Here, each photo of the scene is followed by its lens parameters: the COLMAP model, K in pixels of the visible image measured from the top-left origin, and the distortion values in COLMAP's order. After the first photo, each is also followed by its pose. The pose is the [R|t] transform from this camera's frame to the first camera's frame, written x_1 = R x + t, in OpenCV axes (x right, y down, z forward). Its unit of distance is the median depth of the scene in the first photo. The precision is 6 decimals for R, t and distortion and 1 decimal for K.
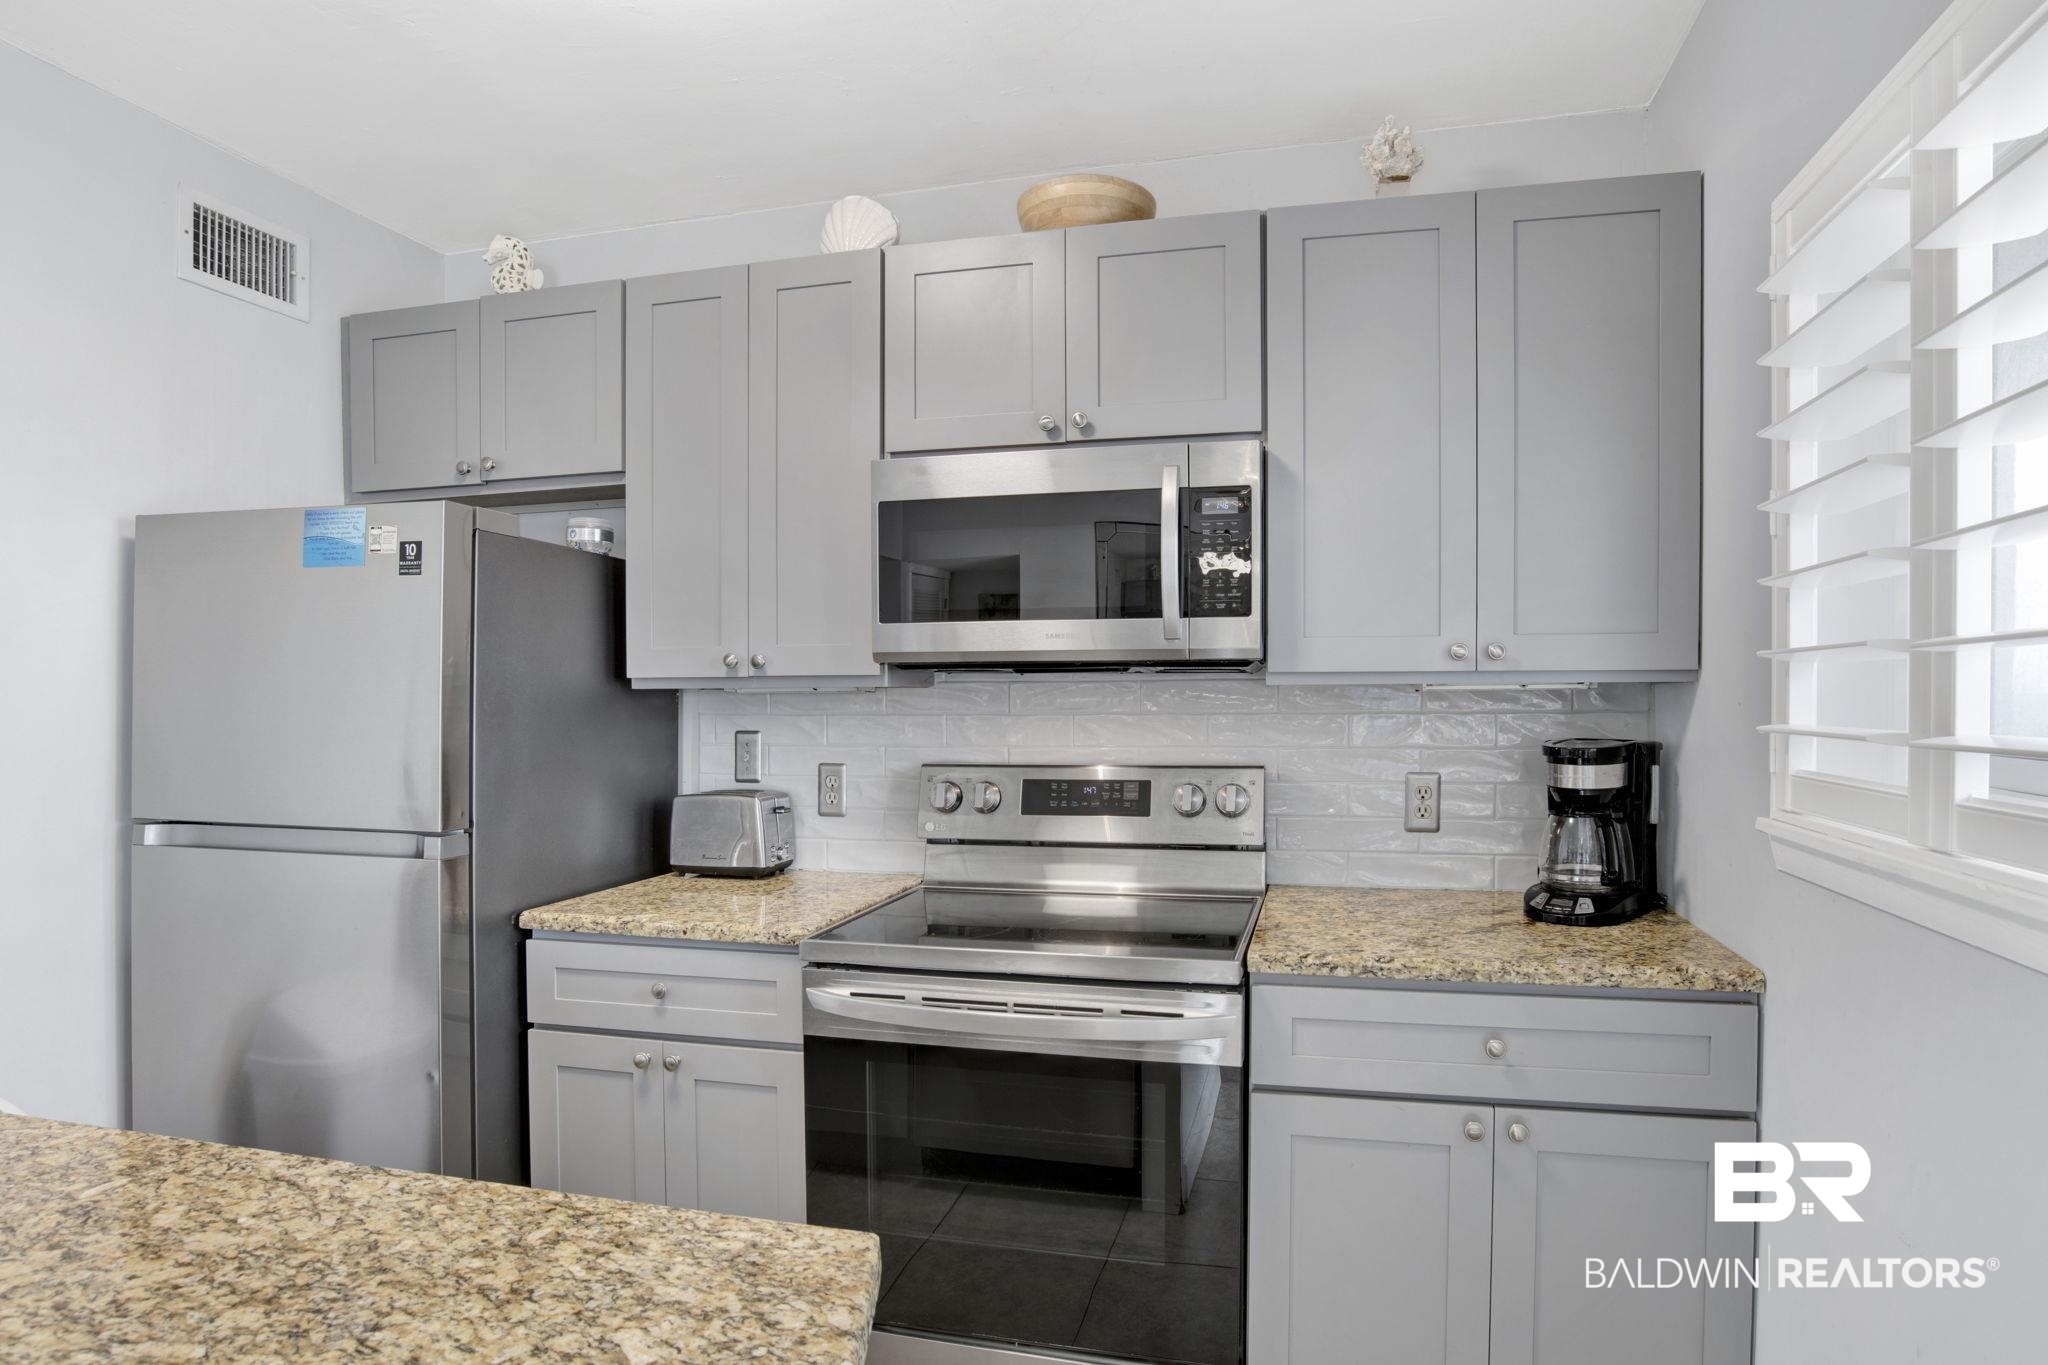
lens RADIAL K [[1093.9, 0, 1067.2], [0, 1093.9, 703.9], [0, 0, 1]] dist [-0.068810, 0.015659]
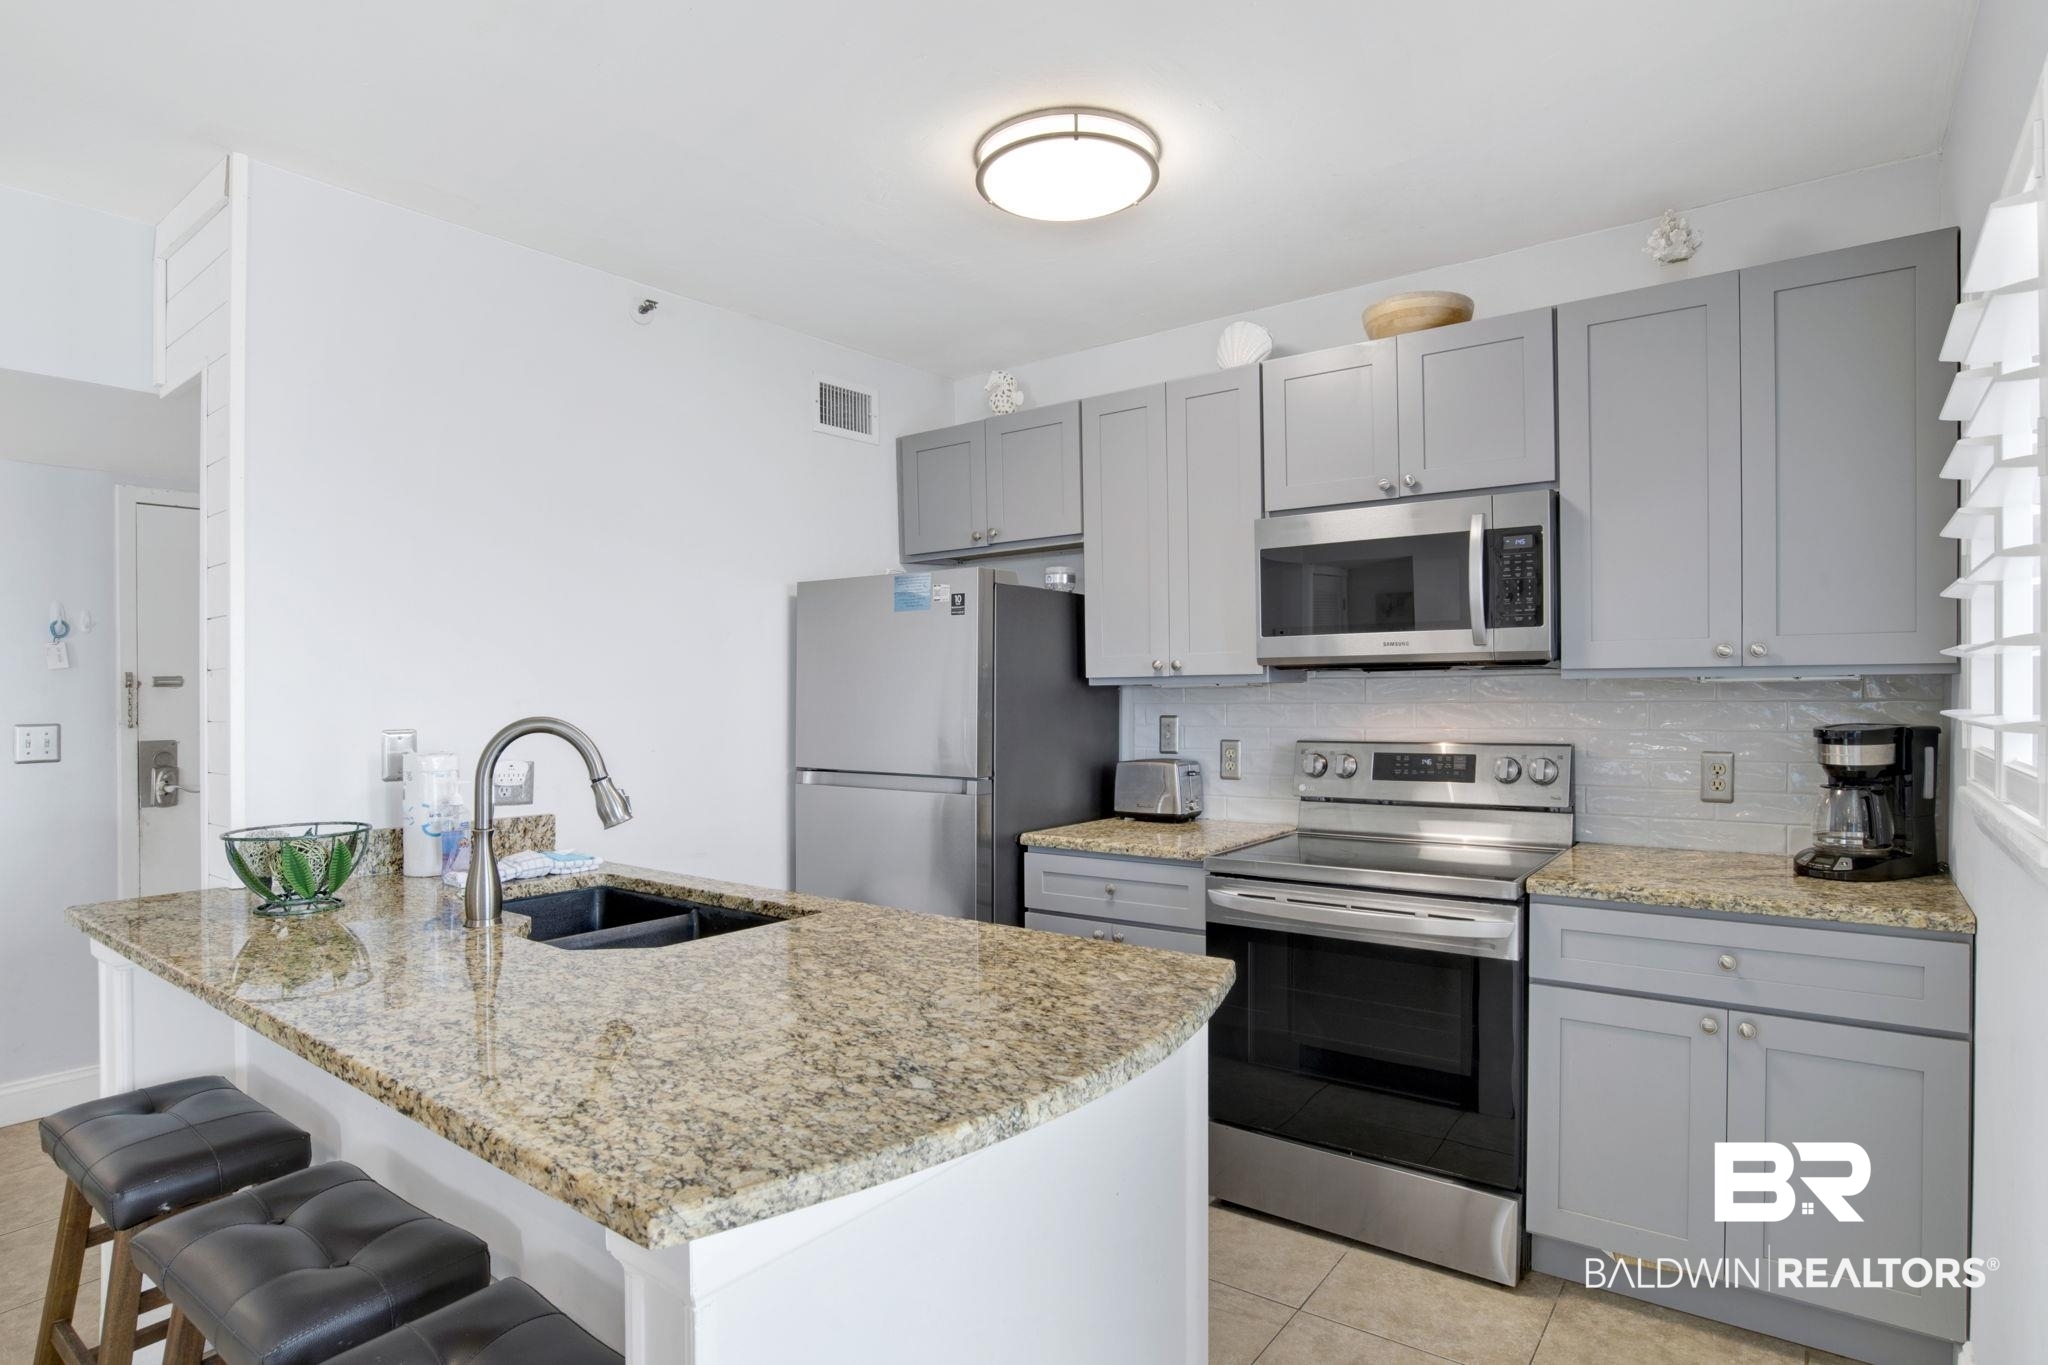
lens RADIAL K [[1093.9, 0, 1017.9], [0, 1093.9, 696.3], [0, 0, 1]] dist [-0.068810, 0.015659]
pose [[0.913346, -0.003164, -0.407172, 0.115016], [0.003313, 0.999994, -0.000337, 0.000608], [0.407171, -0.001041, 0.913351, -0.412307]]
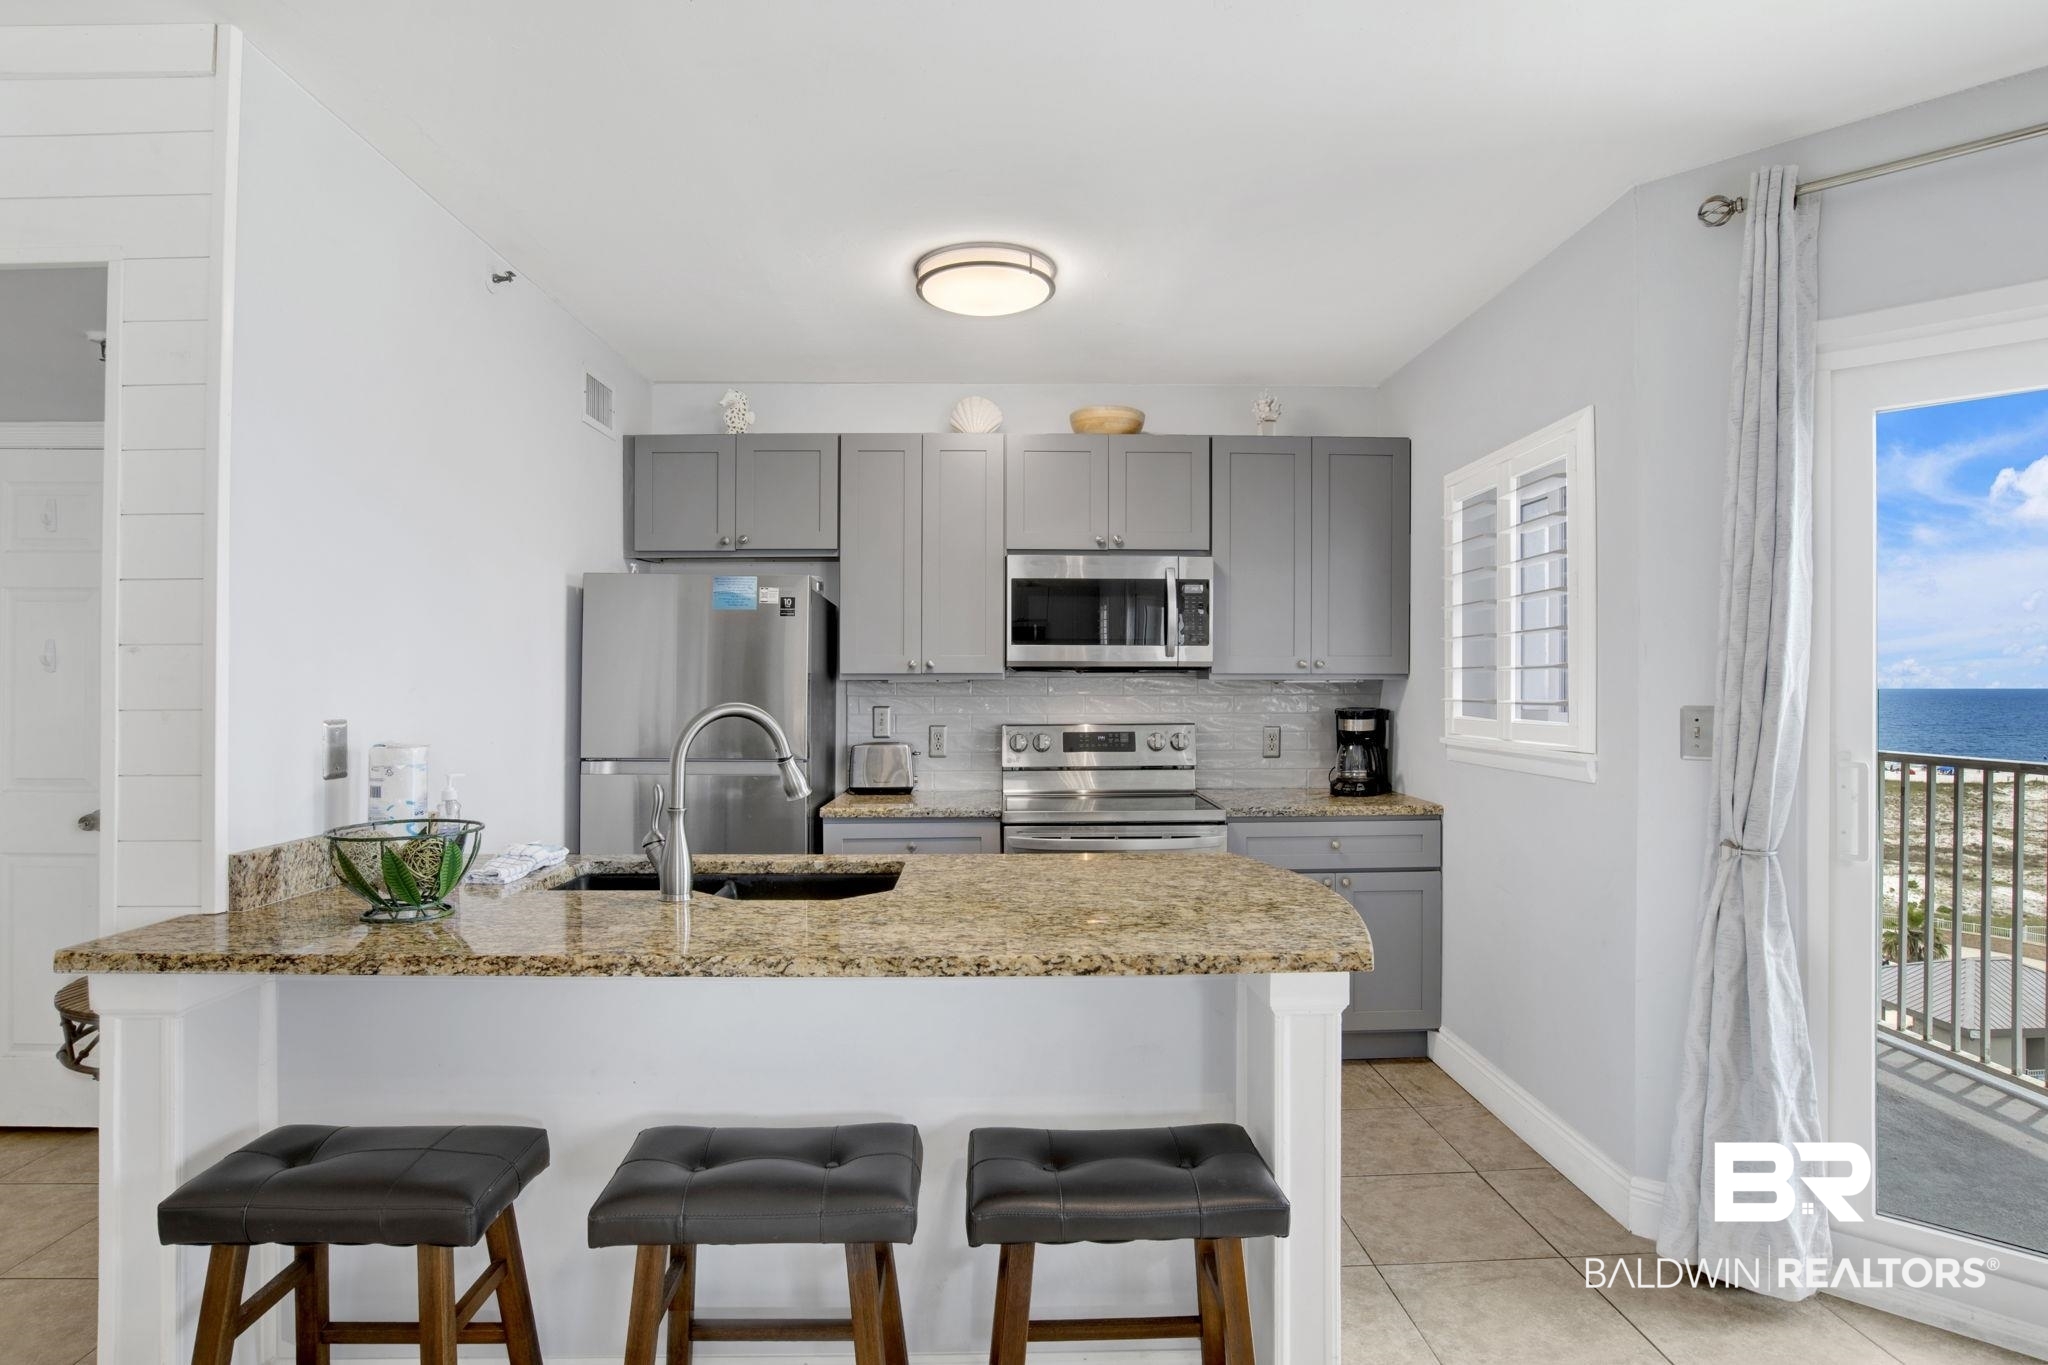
lens RADIAL K [[1093.9, 0, 1042.6], [0, 1093.9, 684.4], [0, 0, 1]] dist [-0.068810, 0.015659]
pose [[0.960185, 0.004117, 0.279336, -0.662629], [-0.001571, 0.999955, -0.009336, 0.009286], [-0.279362, 0.008526, 0.960148, -0.808194]]
